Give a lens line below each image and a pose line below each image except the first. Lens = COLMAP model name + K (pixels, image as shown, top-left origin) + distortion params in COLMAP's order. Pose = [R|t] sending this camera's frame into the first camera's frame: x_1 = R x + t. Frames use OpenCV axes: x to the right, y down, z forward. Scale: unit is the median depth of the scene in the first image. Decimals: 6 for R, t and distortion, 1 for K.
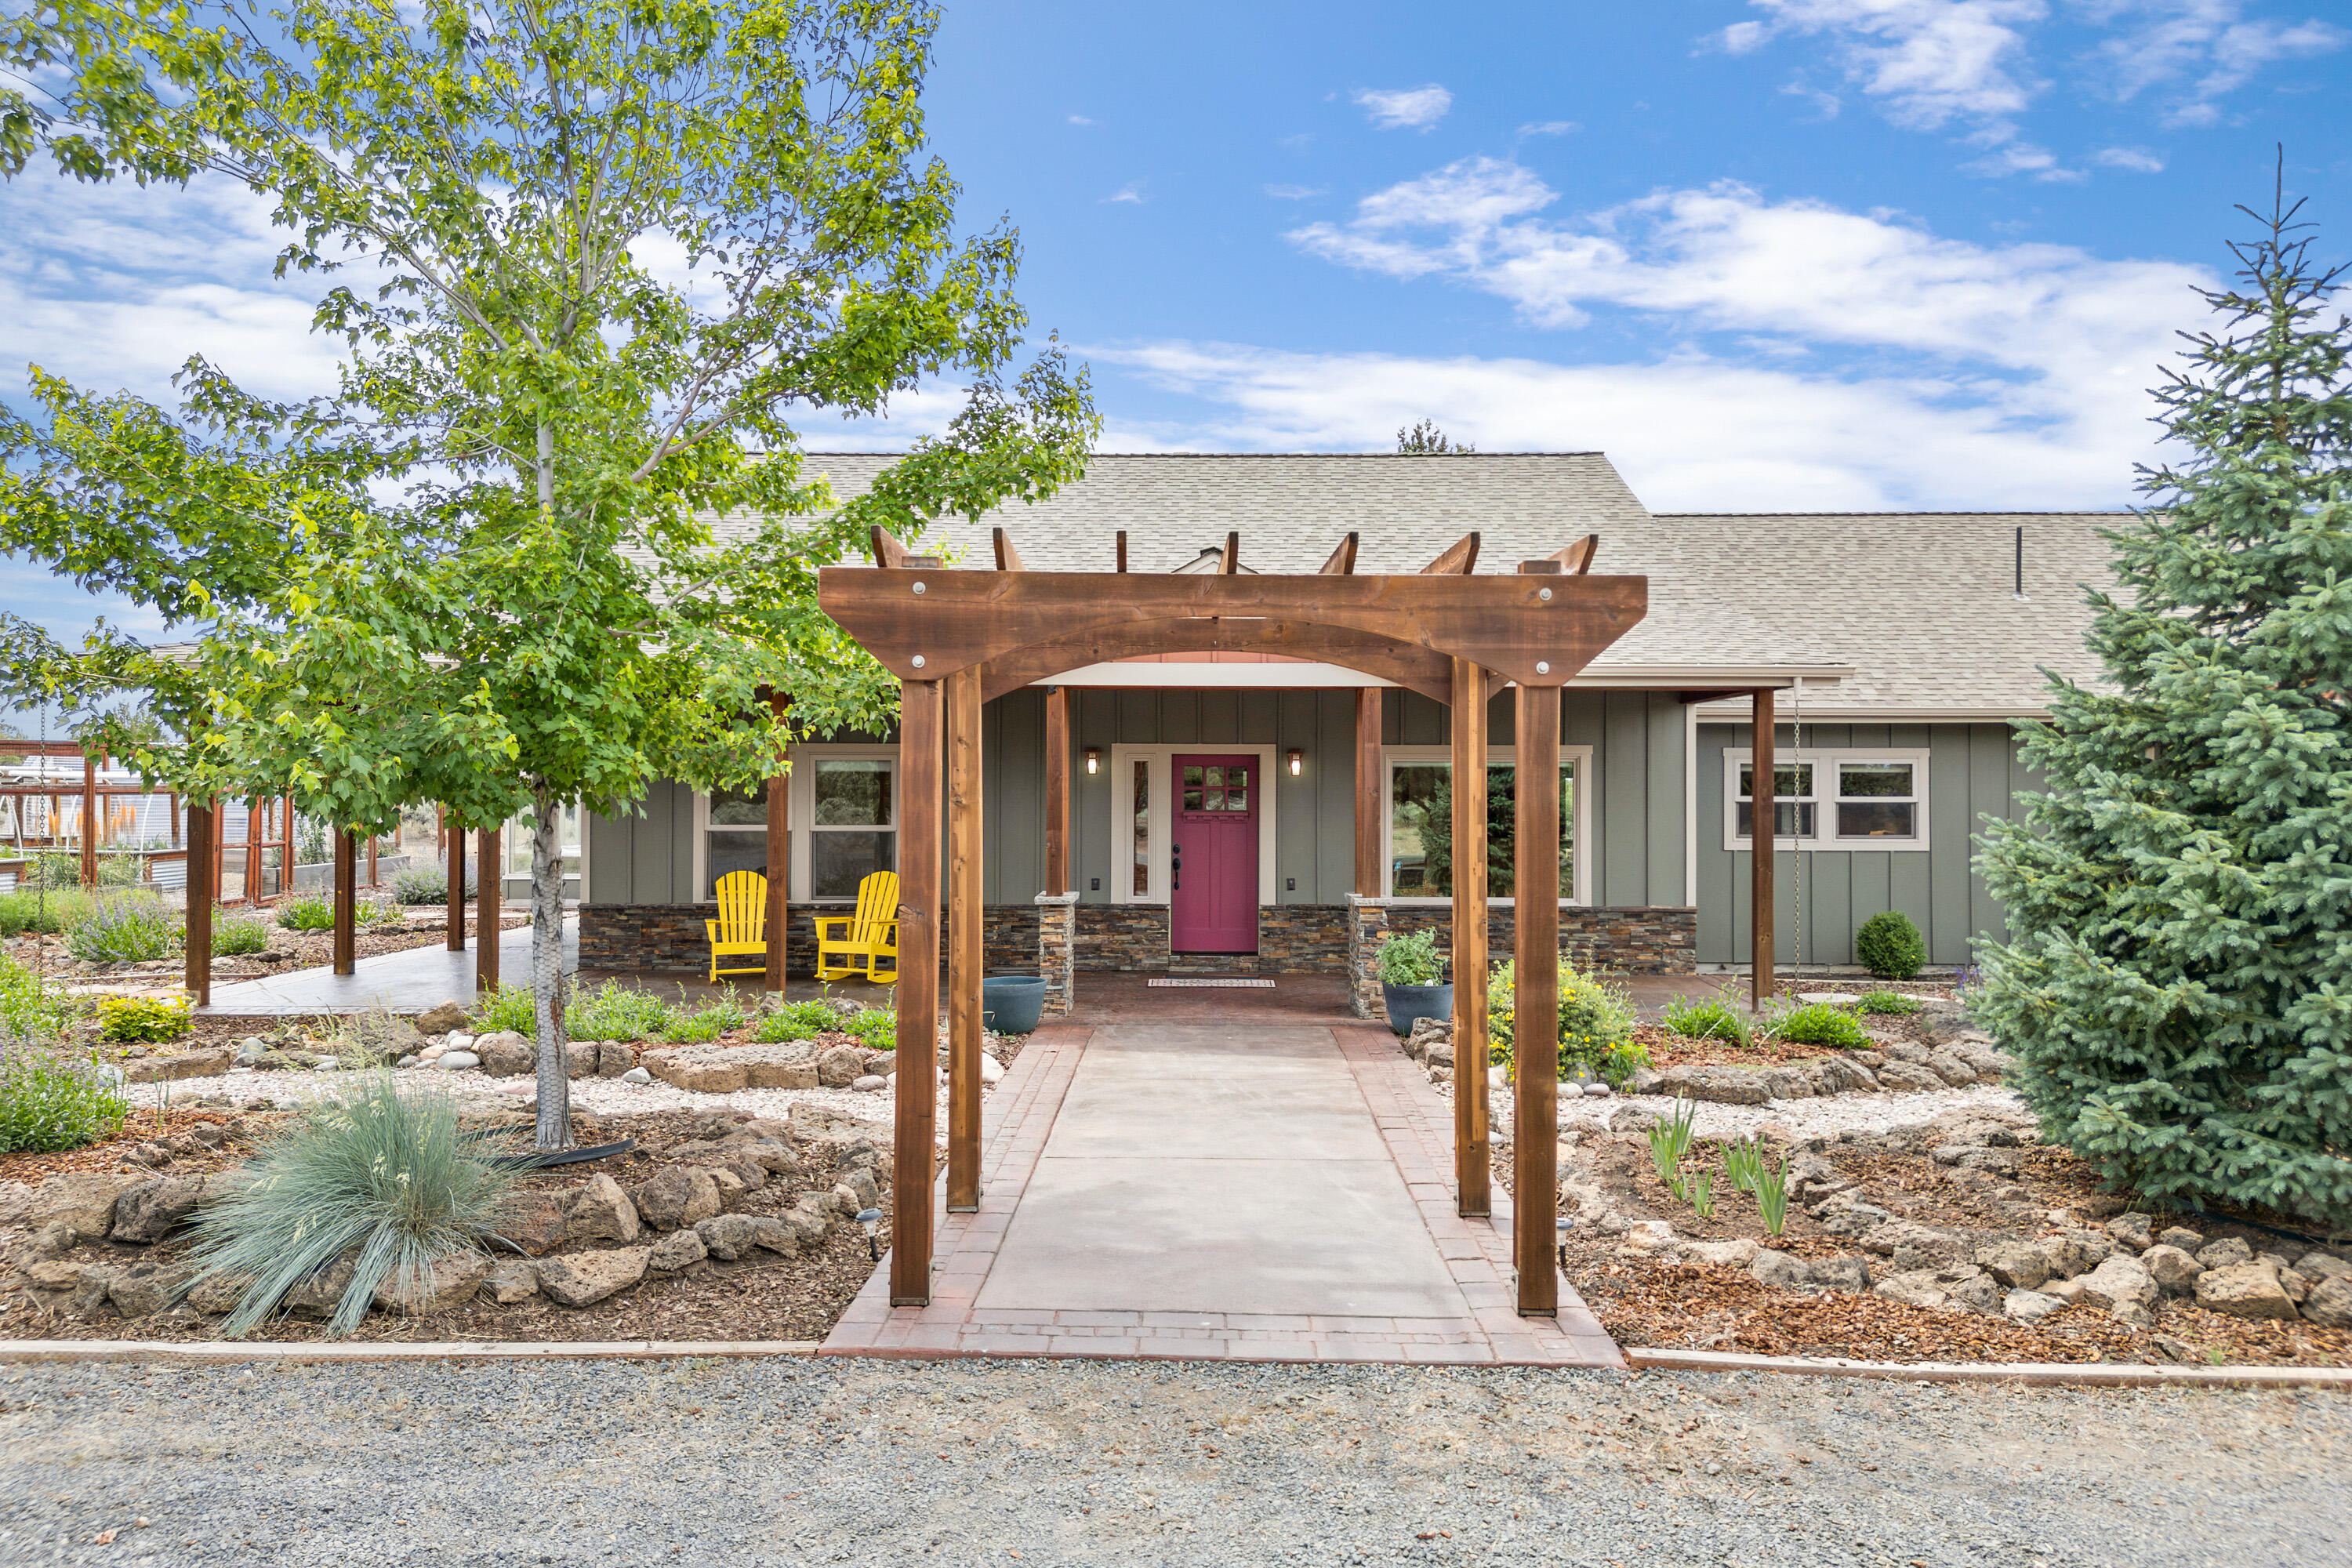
lens RADIAL K [[1659.7, 0, 1187.5], [0, 1659.7, 706.6], [0, 0, 1]] dist [0.047106, -0.057191]
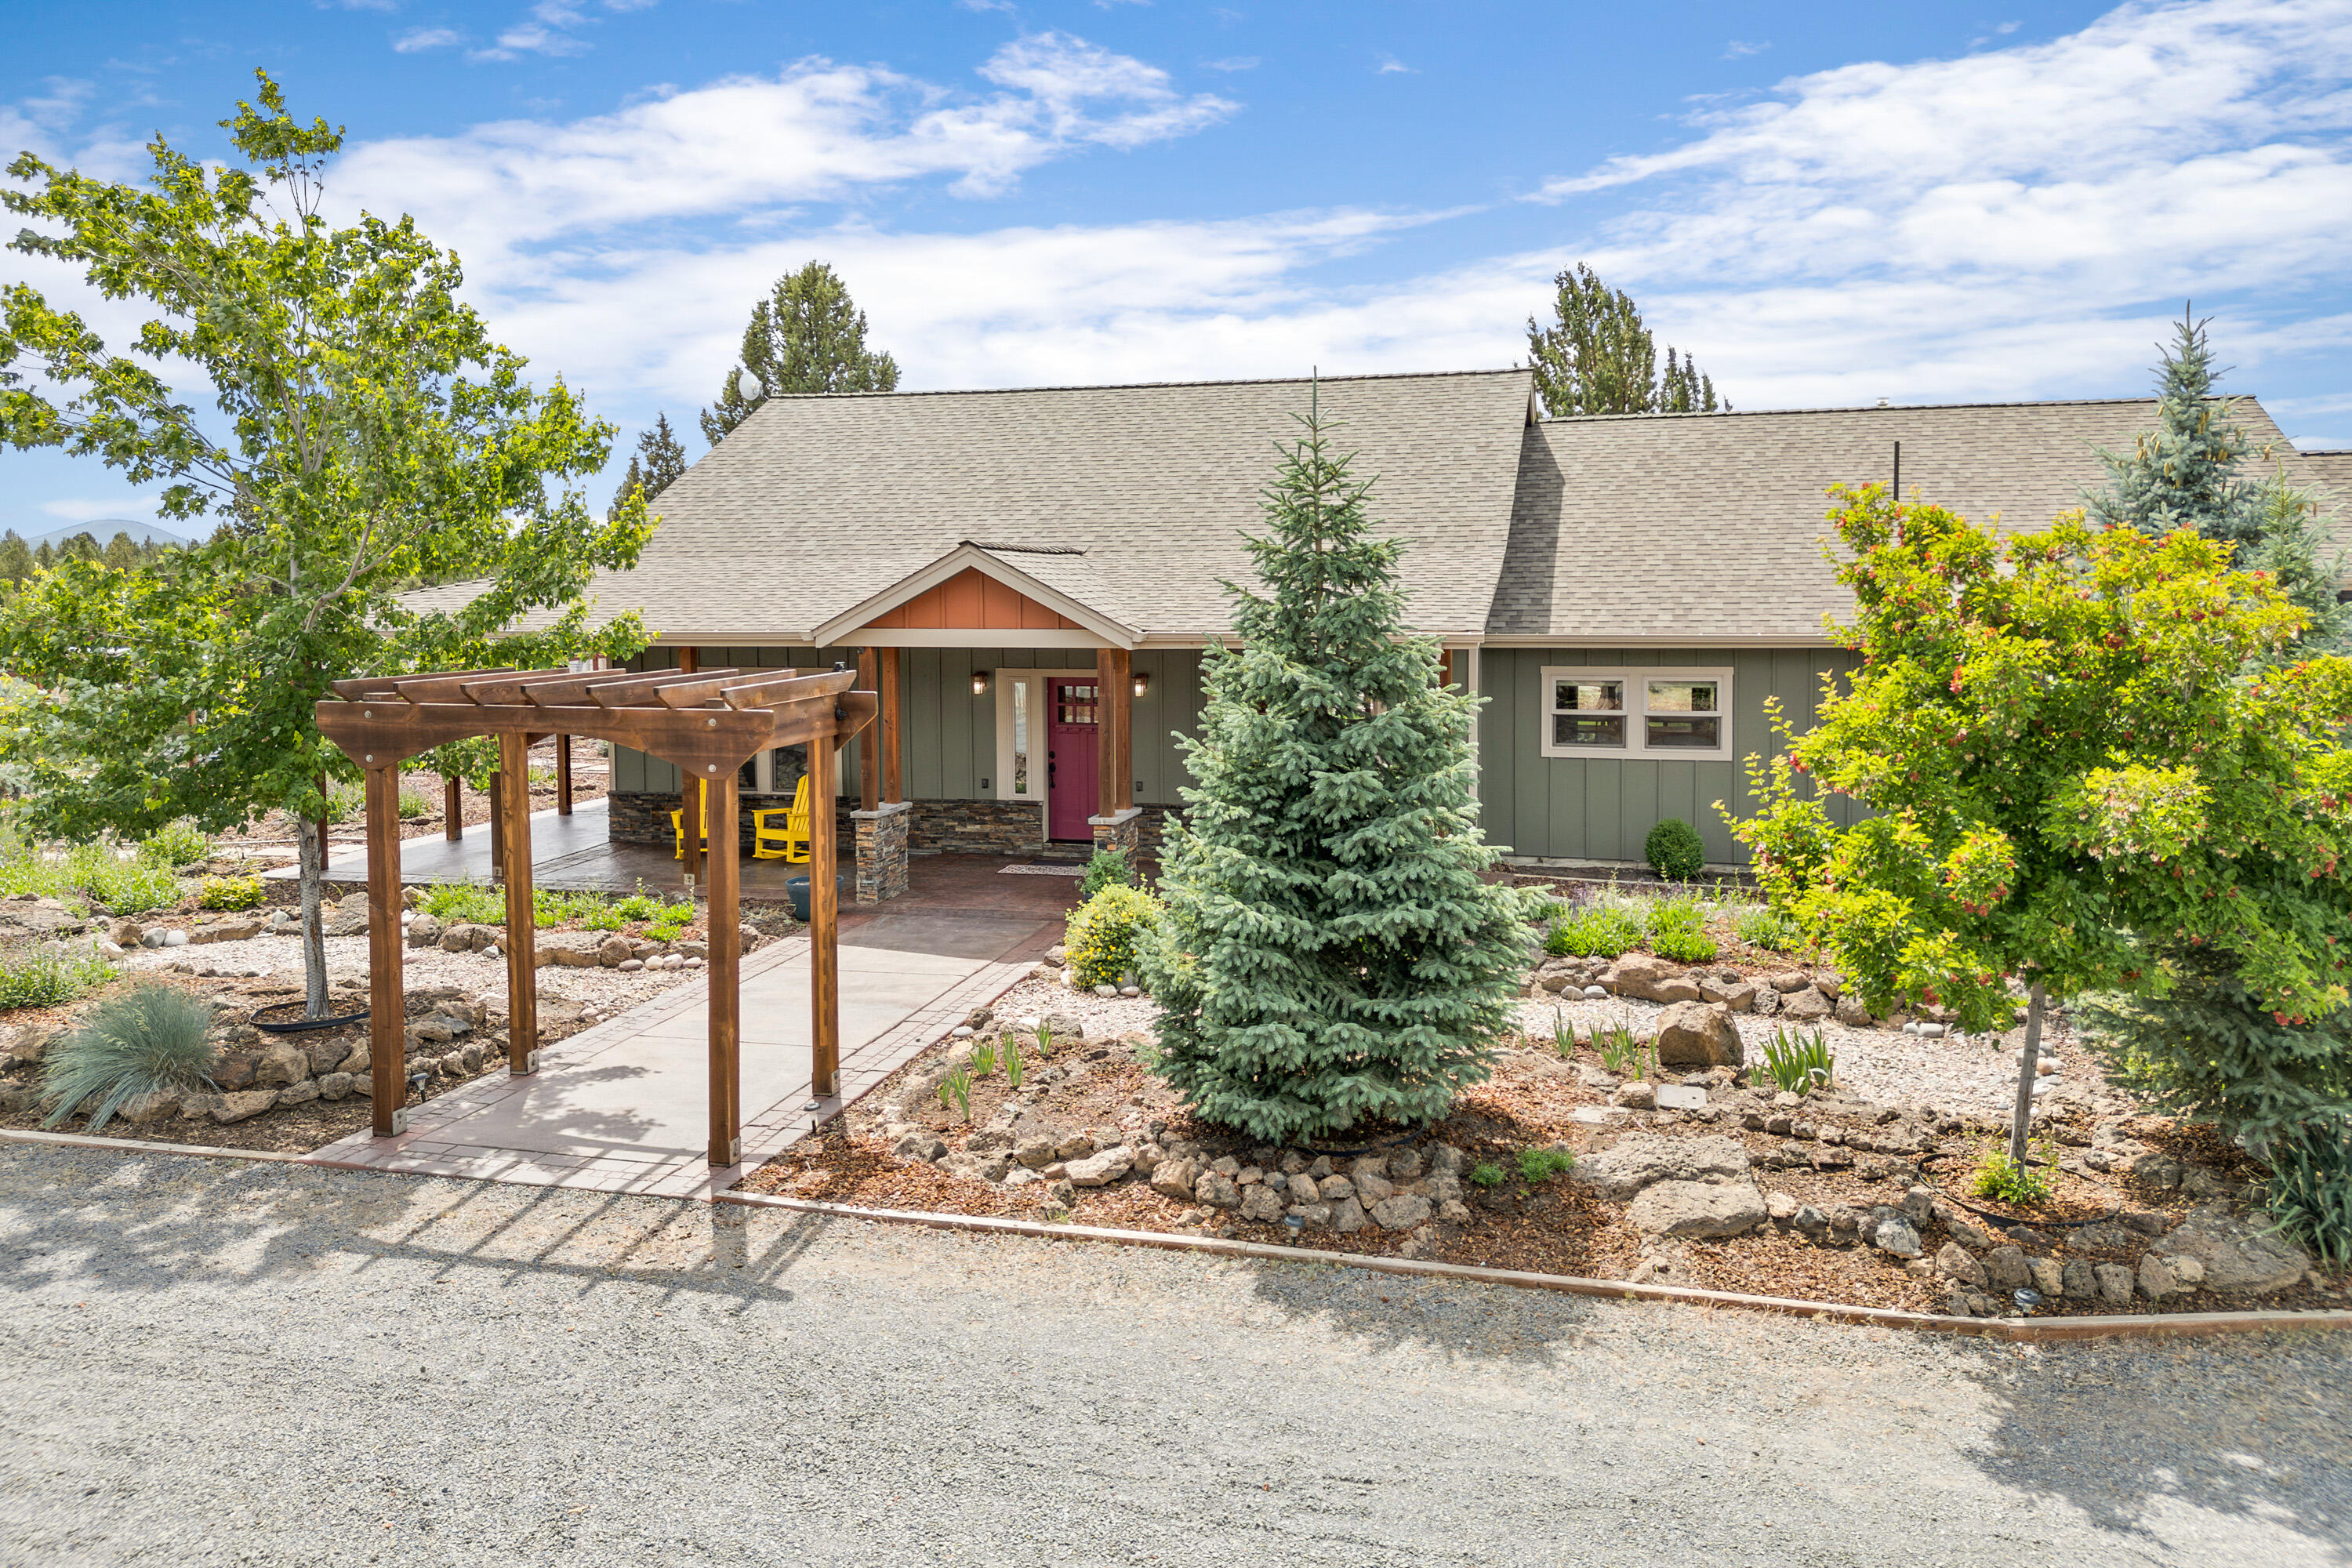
lens RADIAL K [[1698.1, 0, 1174.6], [0, 1698.1, 740.6], [0, 0, 1]] dist [0.058097, -0.055171]
pose [[0.971762, 0.011613, -0.235679, 0.374176], [0.022900, 0.989433, 0.143174, -0.099704], [0.234851, -0.144528, 0.961227, -0.160420]]
